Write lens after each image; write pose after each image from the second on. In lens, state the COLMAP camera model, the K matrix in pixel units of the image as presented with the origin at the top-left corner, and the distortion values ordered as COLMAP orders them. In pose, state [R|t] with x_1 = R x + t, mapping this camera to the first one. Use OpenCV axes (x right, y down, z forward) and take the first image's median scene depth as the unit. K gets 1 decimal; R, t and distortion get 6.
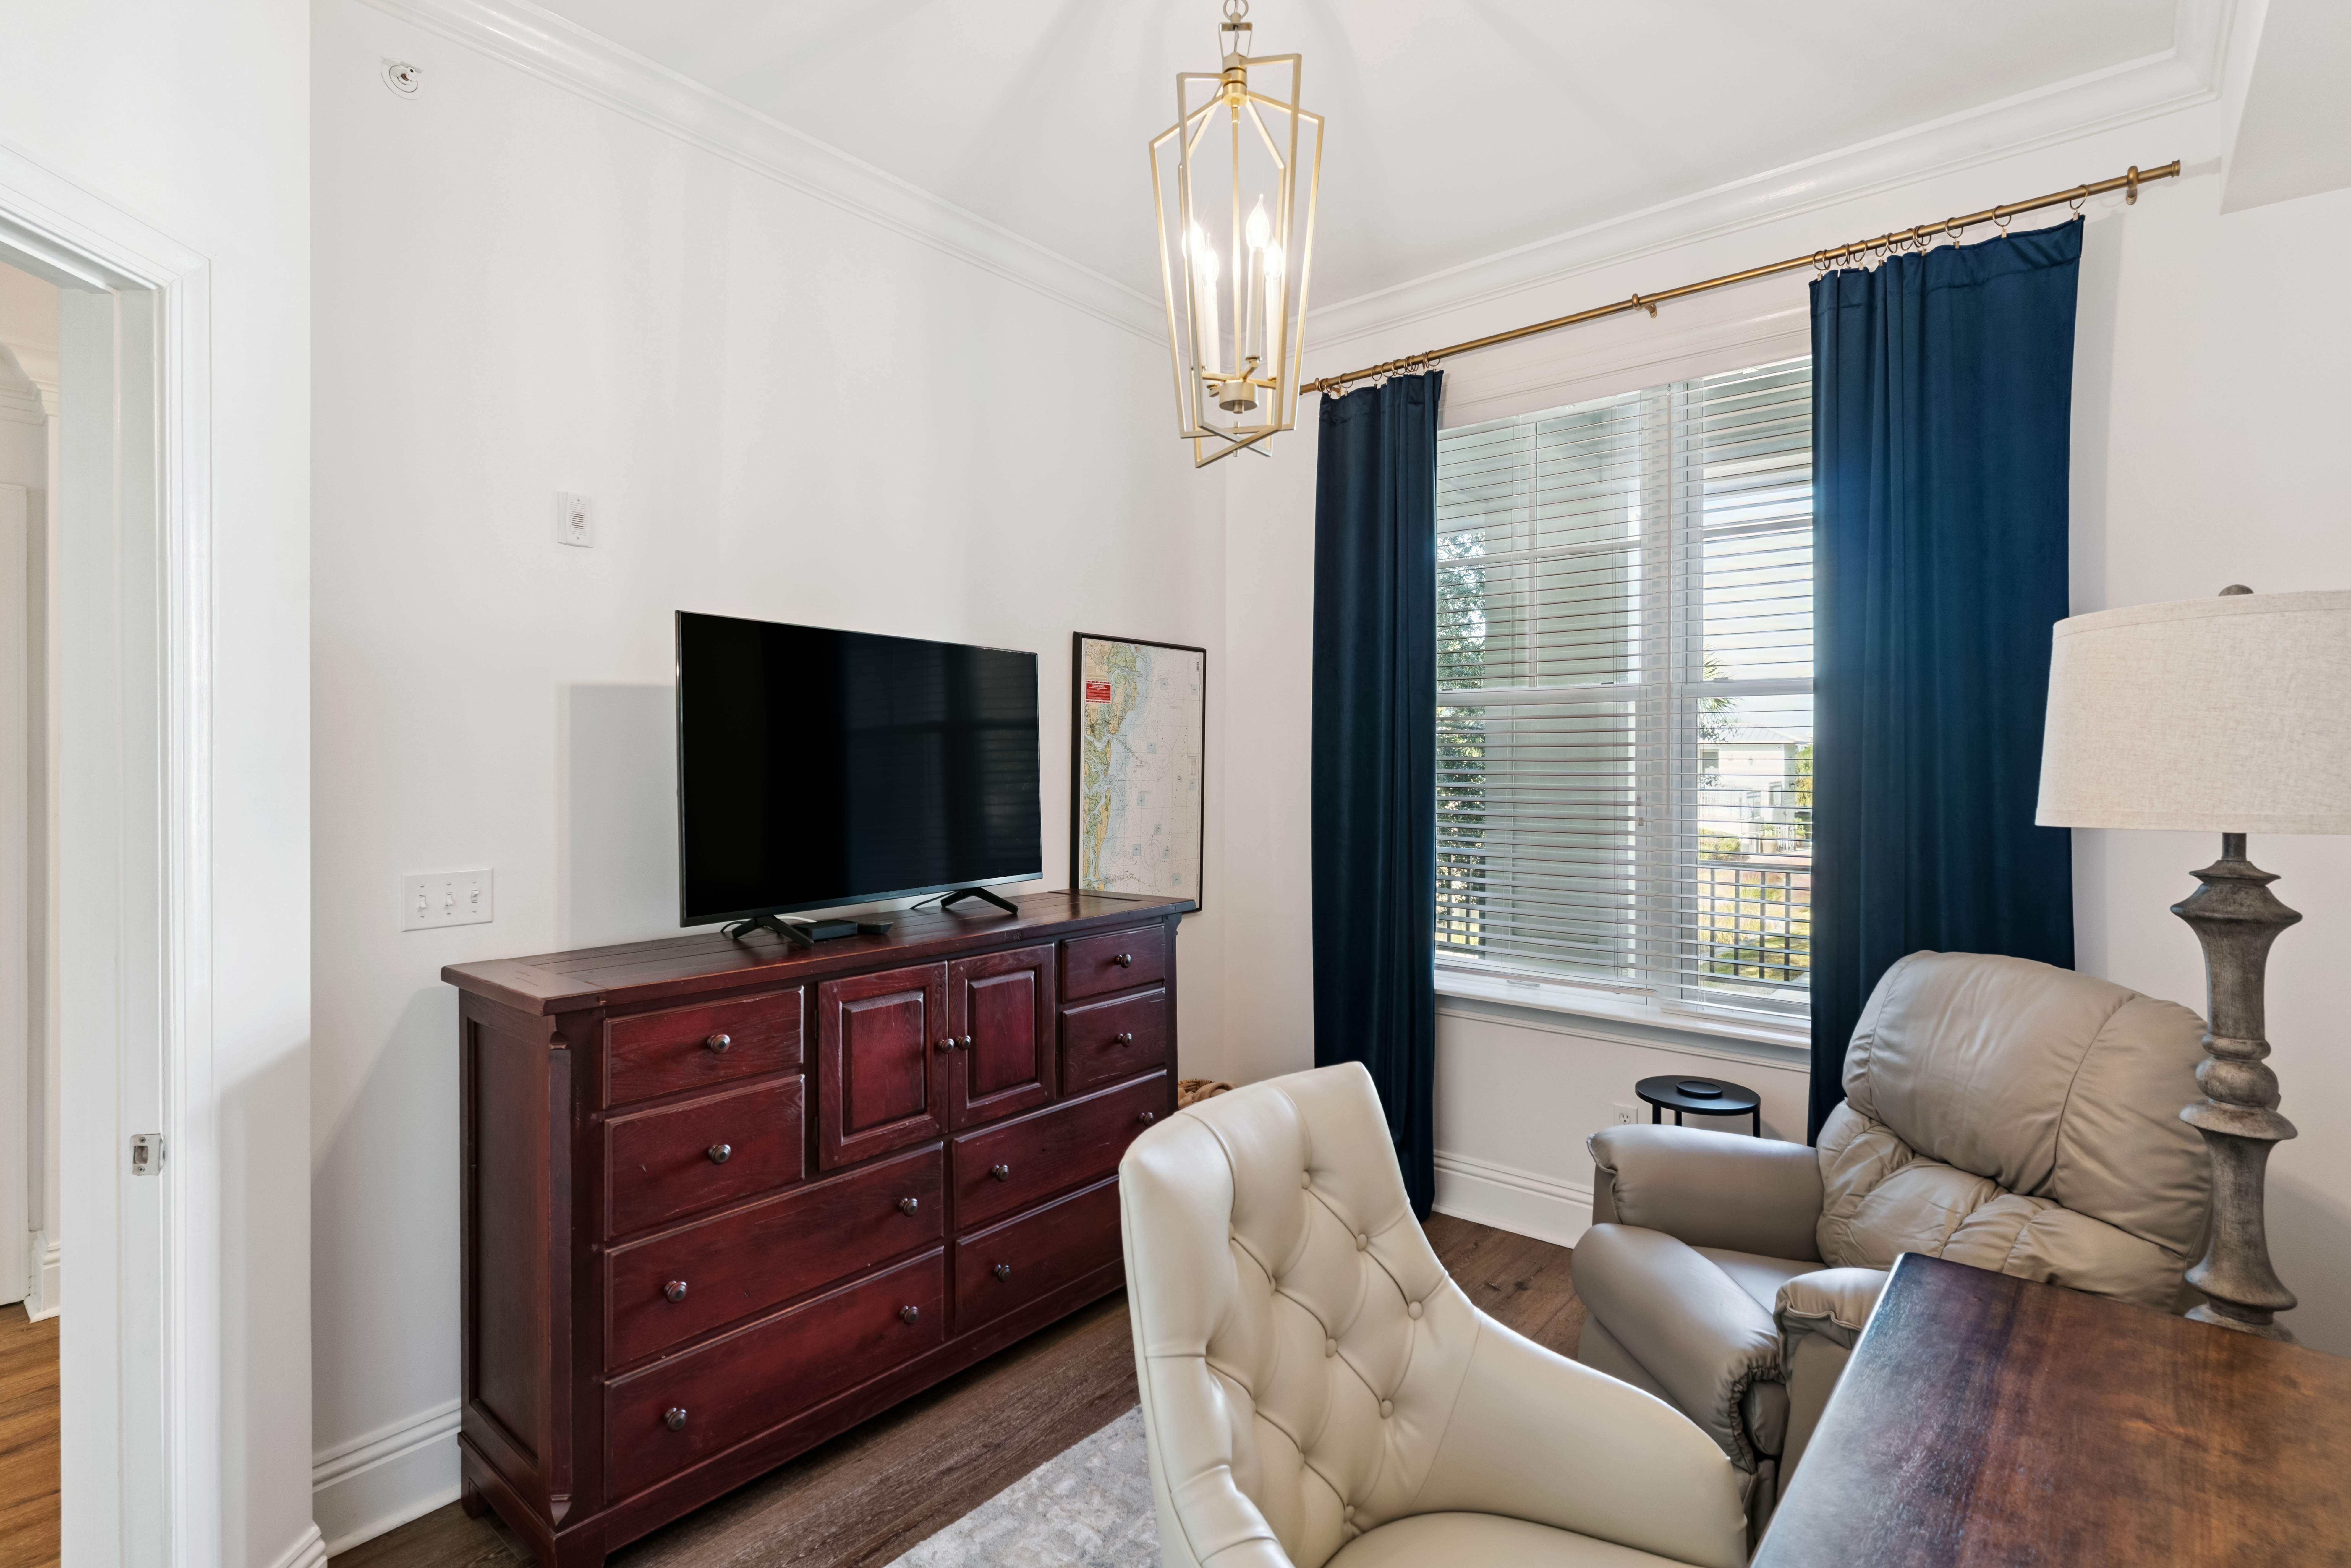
lens RADIAL K [[1120.2, 0, 1176.4], [0, 1120.2, 774.9], [0, 0, 1]] dist [0.001447, 0.000860]
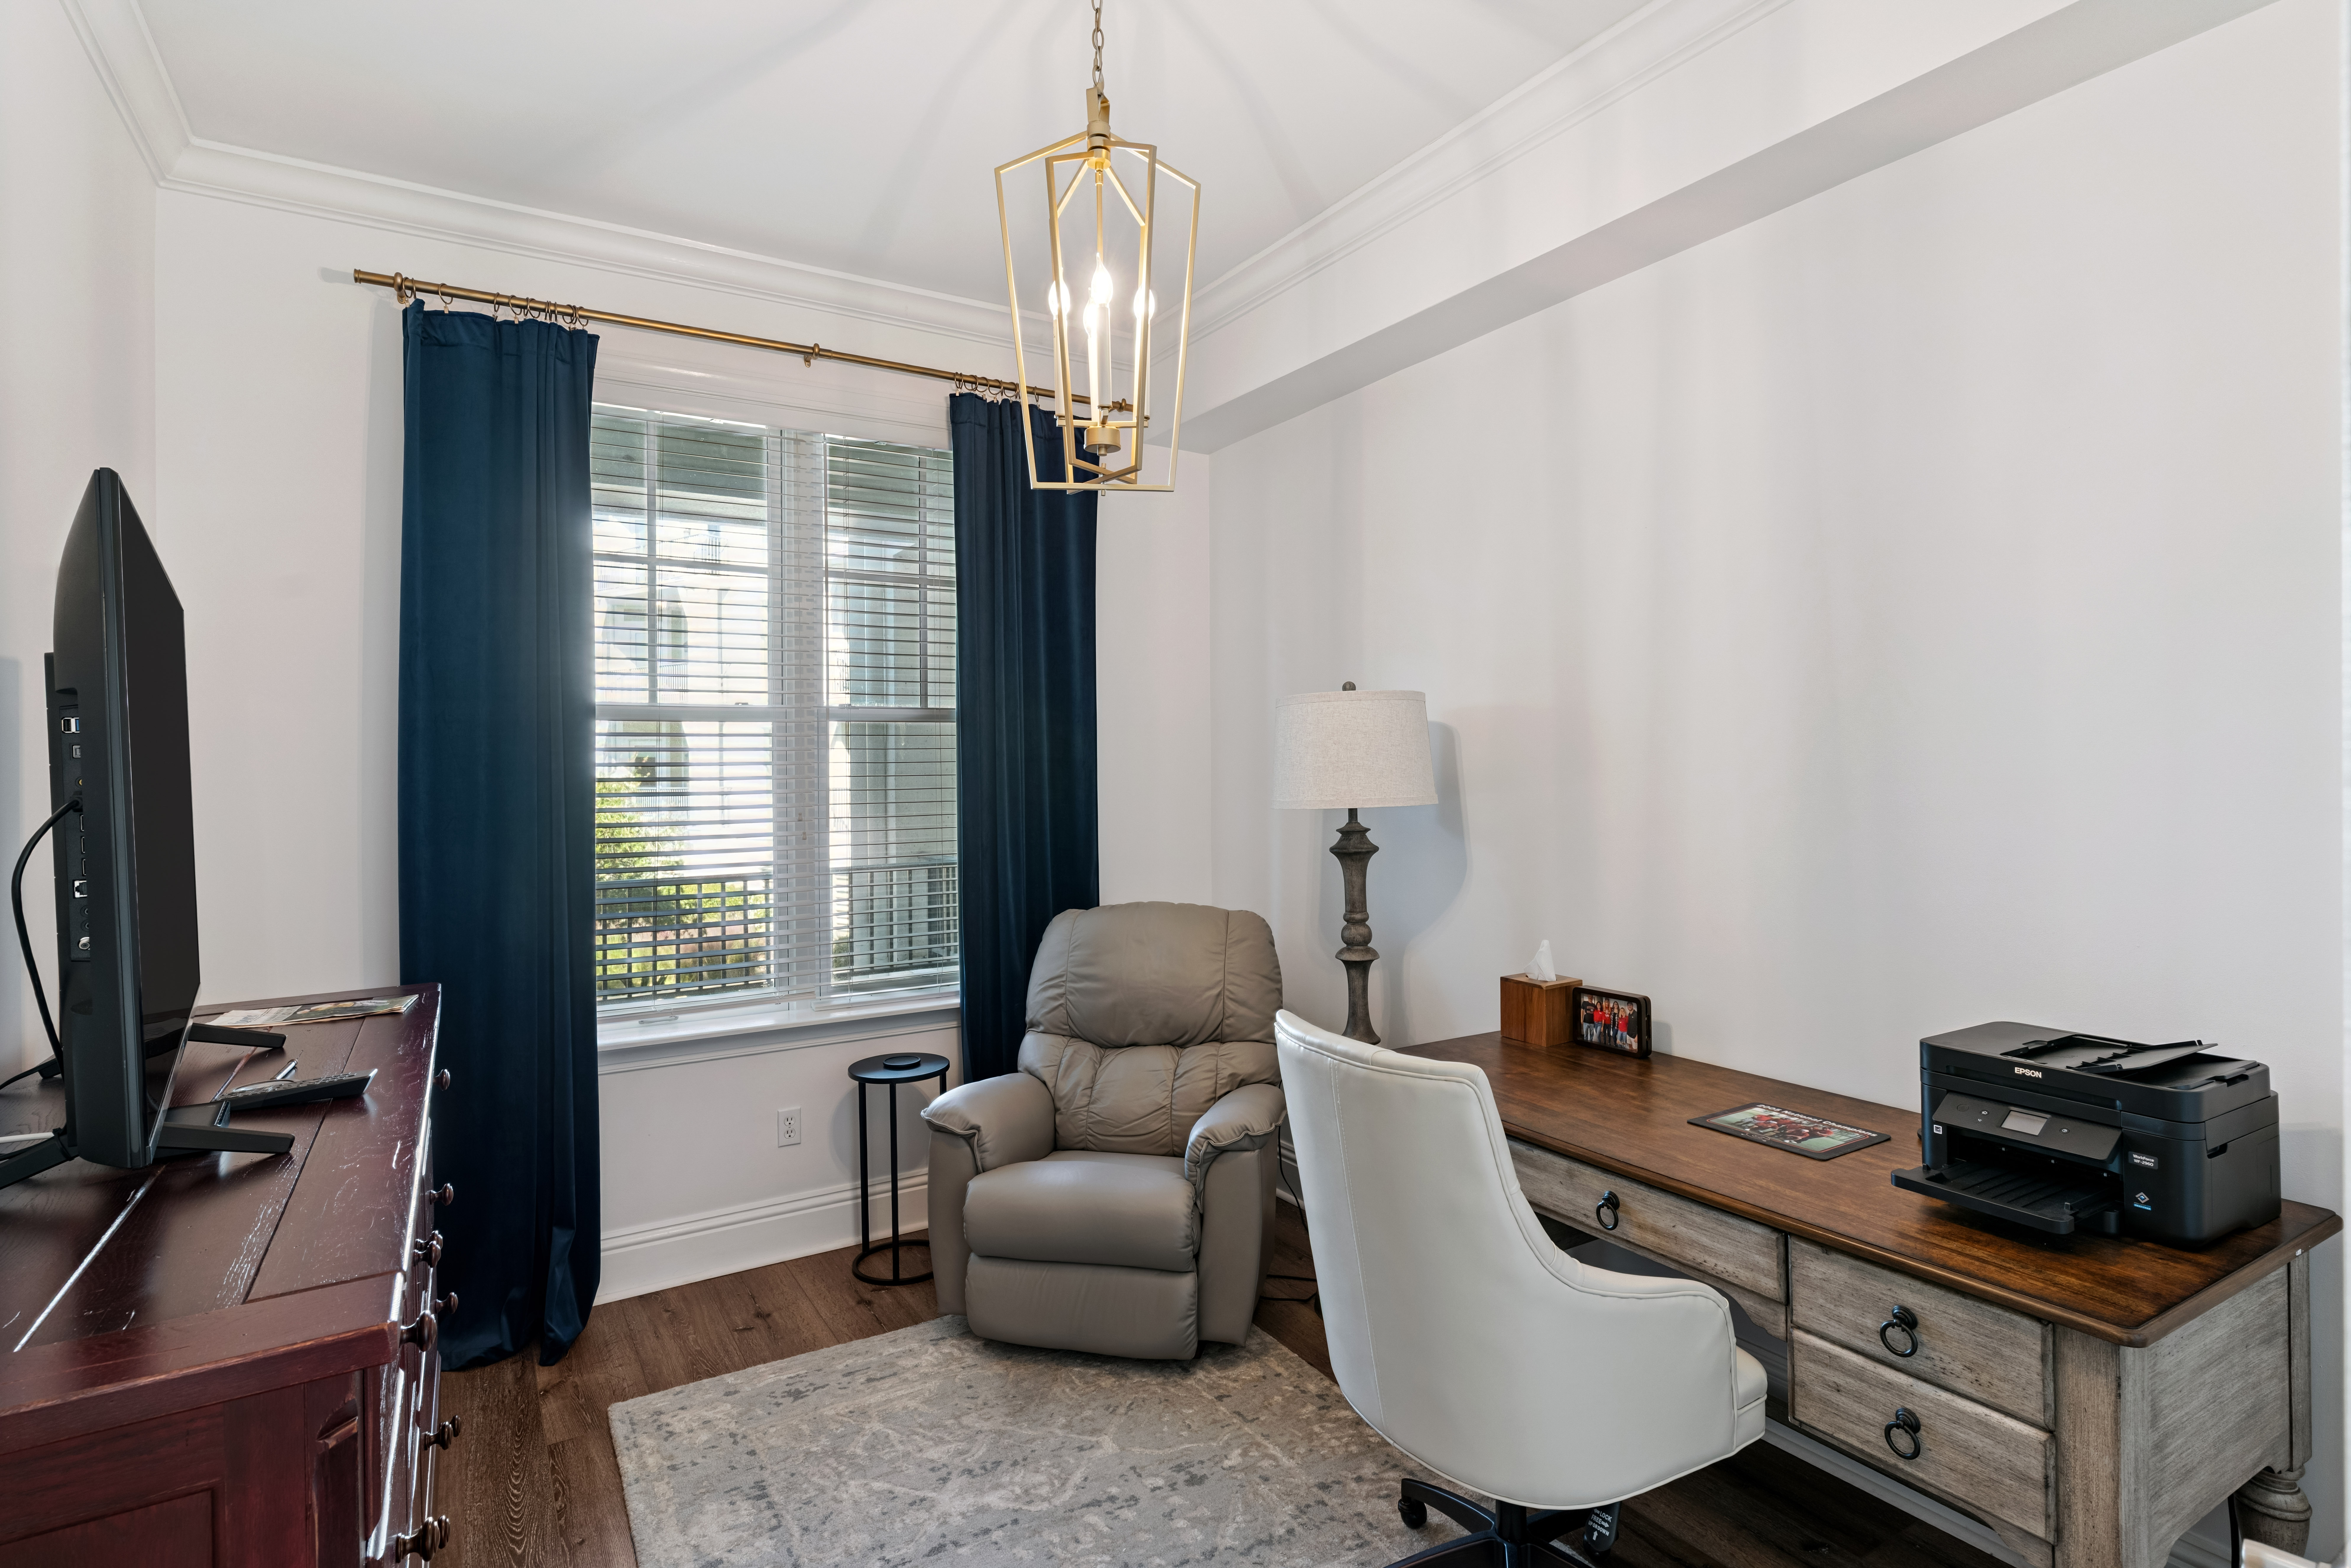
lens RADIAL K [[1177.1, 0, 1175.5], [0, 1177.1, 784.0], [0, 0, 1]] dist [0.000694, -0.000019]
pose [[0.317210, -0.017681, 0.948191, -0.736257], [0.026262, 0.999607, 0.009853, -0.013016], [-0.947992, 0.021776, 0.317549, 0.429054]]
